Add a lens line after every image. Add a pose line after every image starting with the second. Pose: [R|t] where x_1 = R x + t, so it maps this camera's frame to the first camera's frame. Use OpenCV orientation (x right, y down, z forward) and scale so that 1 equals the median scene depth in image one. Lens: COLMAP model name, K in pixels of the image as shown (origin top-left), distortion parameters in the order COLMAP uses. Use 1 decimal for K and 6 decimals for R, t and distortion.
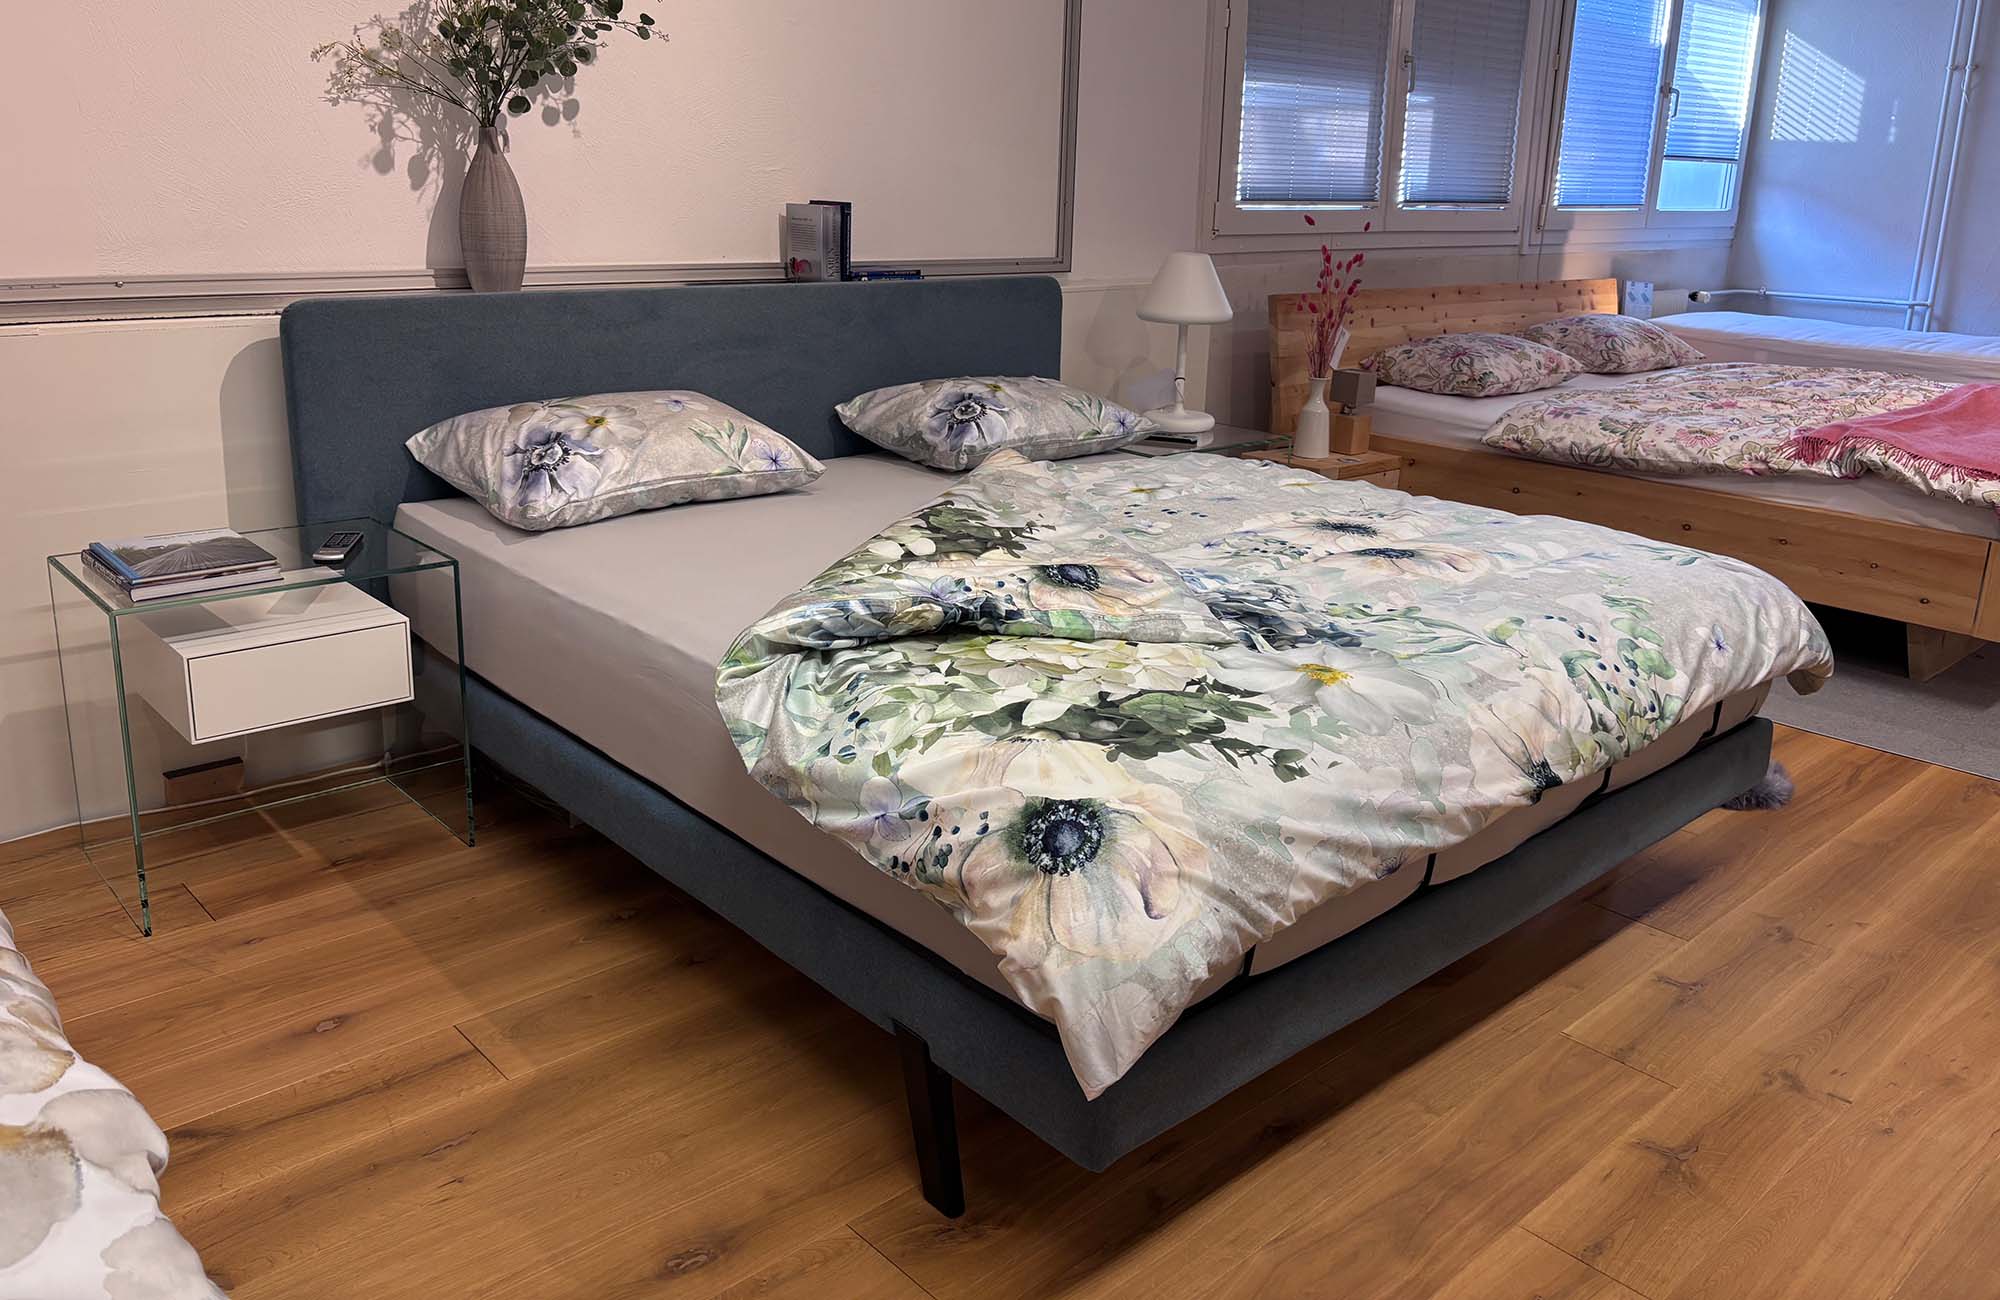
lens RADIAL K [[1556.8, 0, 989.0], [0, 1556.8, 642.7], [0, 0, 1]] dist [0.043662, -0.045698]
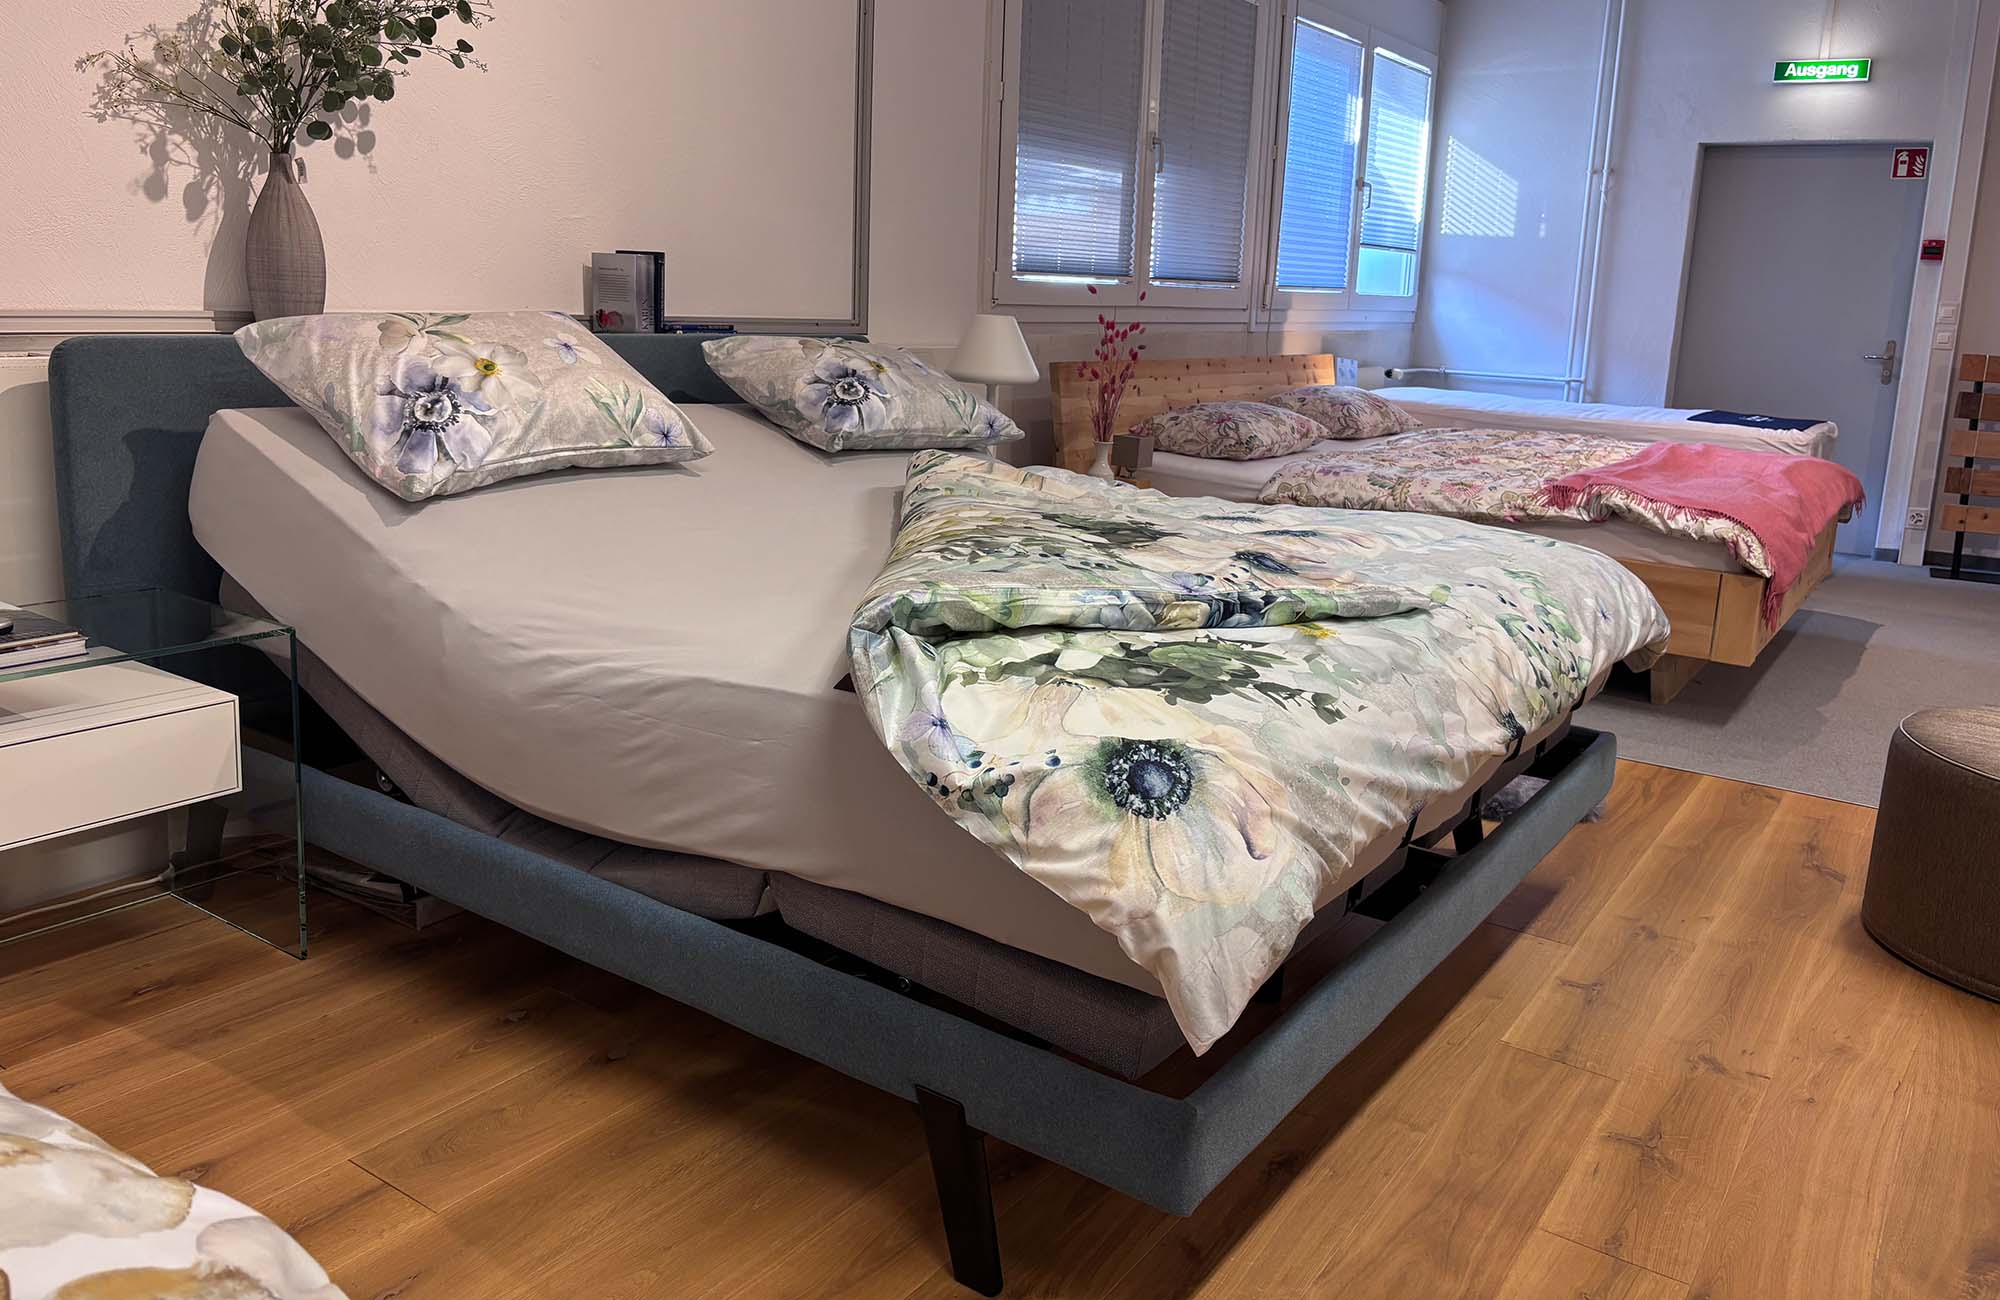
lens RADIAL K [[1556.8, 0, 1000.4], [0, 1556.8, 647.2], [0, 0, 1]] dist [0.043662, -0.045698]
pose [[0.972487, -0.040598, 0.229392, -0.137580], [0.054549, 0.997006, -0.054802, 0.024418], [-0.226480, 0.065807, 0.971790, 0.051871]]
